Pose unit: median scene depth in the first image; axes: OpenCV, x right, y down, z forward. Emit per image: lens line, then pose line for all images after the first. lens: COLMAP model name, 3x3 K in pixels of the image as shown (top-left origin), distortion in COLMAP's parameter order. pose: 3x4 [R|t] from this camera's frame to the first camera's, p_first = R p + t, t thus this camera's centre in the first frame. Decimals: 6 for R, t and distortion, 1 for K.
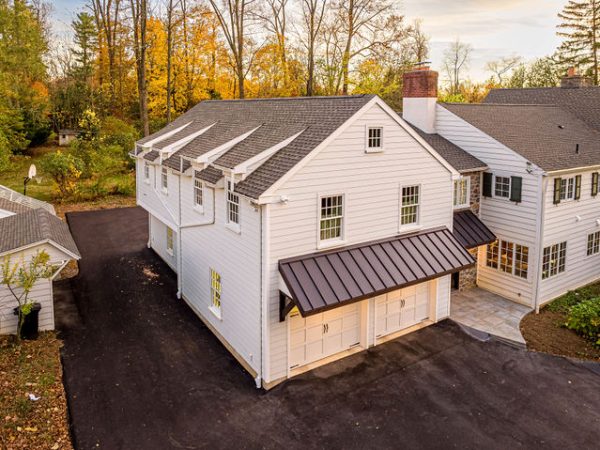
lens RADIAL K [[451.1, 0, 288.9], [0, 451.1, 139.7], [0, 0, 1]] dist [-0.032438, -0.000474]
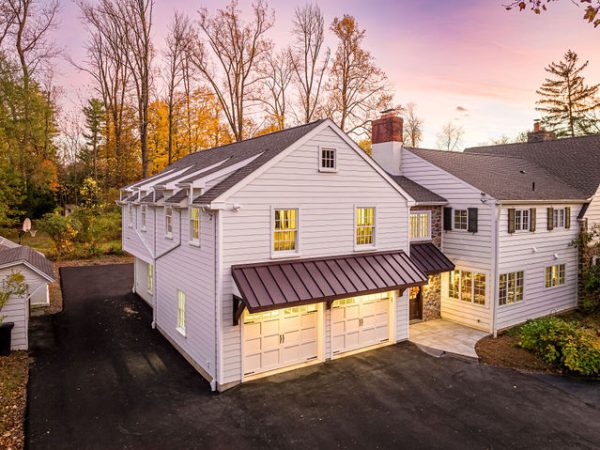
lens RADIAL K [[434.7, 0, 299.8], [0, 434.7, 205.3], [0, 0, 1]] dist [-0.040914, 0.007929]
pose [[0.999946, -0.003951, 0.009613, 0.101149], [0.004418, 0.998788, -0.049021, 0.140495], [-0.009408, 0.049061, 0.998751, -0.020366]]
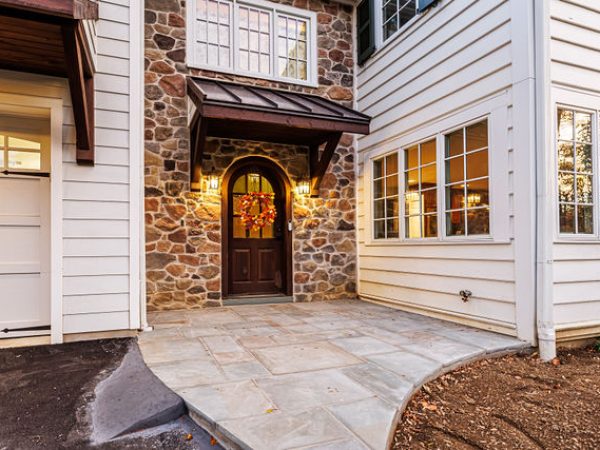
lens RADIAL K [[305.2, 0, 299.0], [0, 305.2, 245.3], [0, 0, 1]] dist [-0.001905, 0.000282]
pose [[0.963093, -0.012984, -0.268857, 0.550252], [-0.007308, 0.997206, -0.074340, 0.373675], [0.269071, 0.073561, 0.960307, 0.888928]]
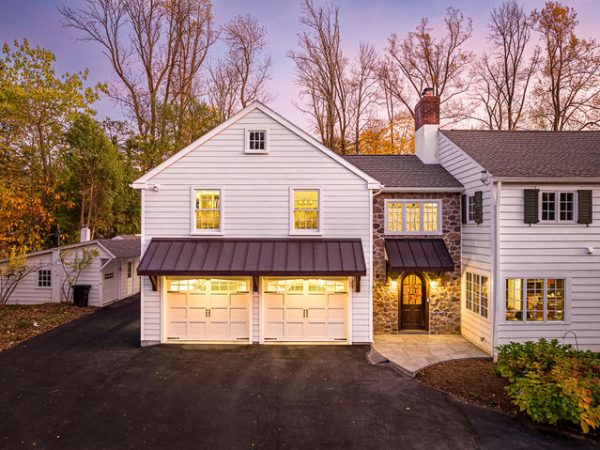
lens RADIAL K [[426.8, 0, 300.0], [0, 426.8, 225.0], [0, 0, 1]] dist [-0.042339, 0.003379]
pose [[0.838713, -0.006872, -0.544530, 0.742041], [-0.035923, 0.997044, -0.067913, 0.234610], [0.543387, 0.076520, 0.835987, 0.200139]]
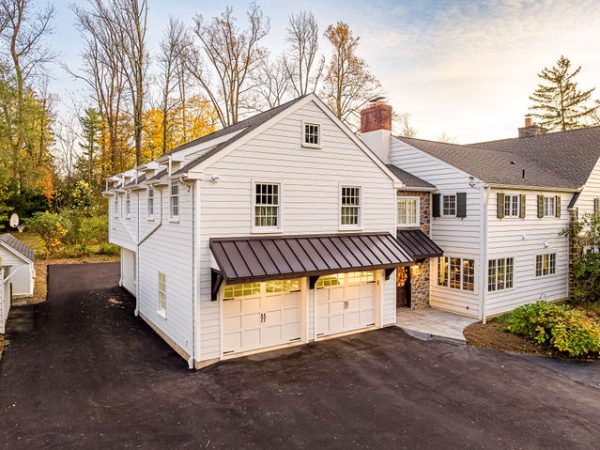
lens RADIAL K [[430.9, 0, 300.0], [0, 430.9, 216.4], [0, 0, 1]] dist [-0.041936, 0.009635]
pose [[0.999867, -0.002508, 0.016129, 0.131723], [0.003397, 0.998460, -0.055376, 0.215985], [-0.015965, 0.055424, 0.998335, 0.013628]]
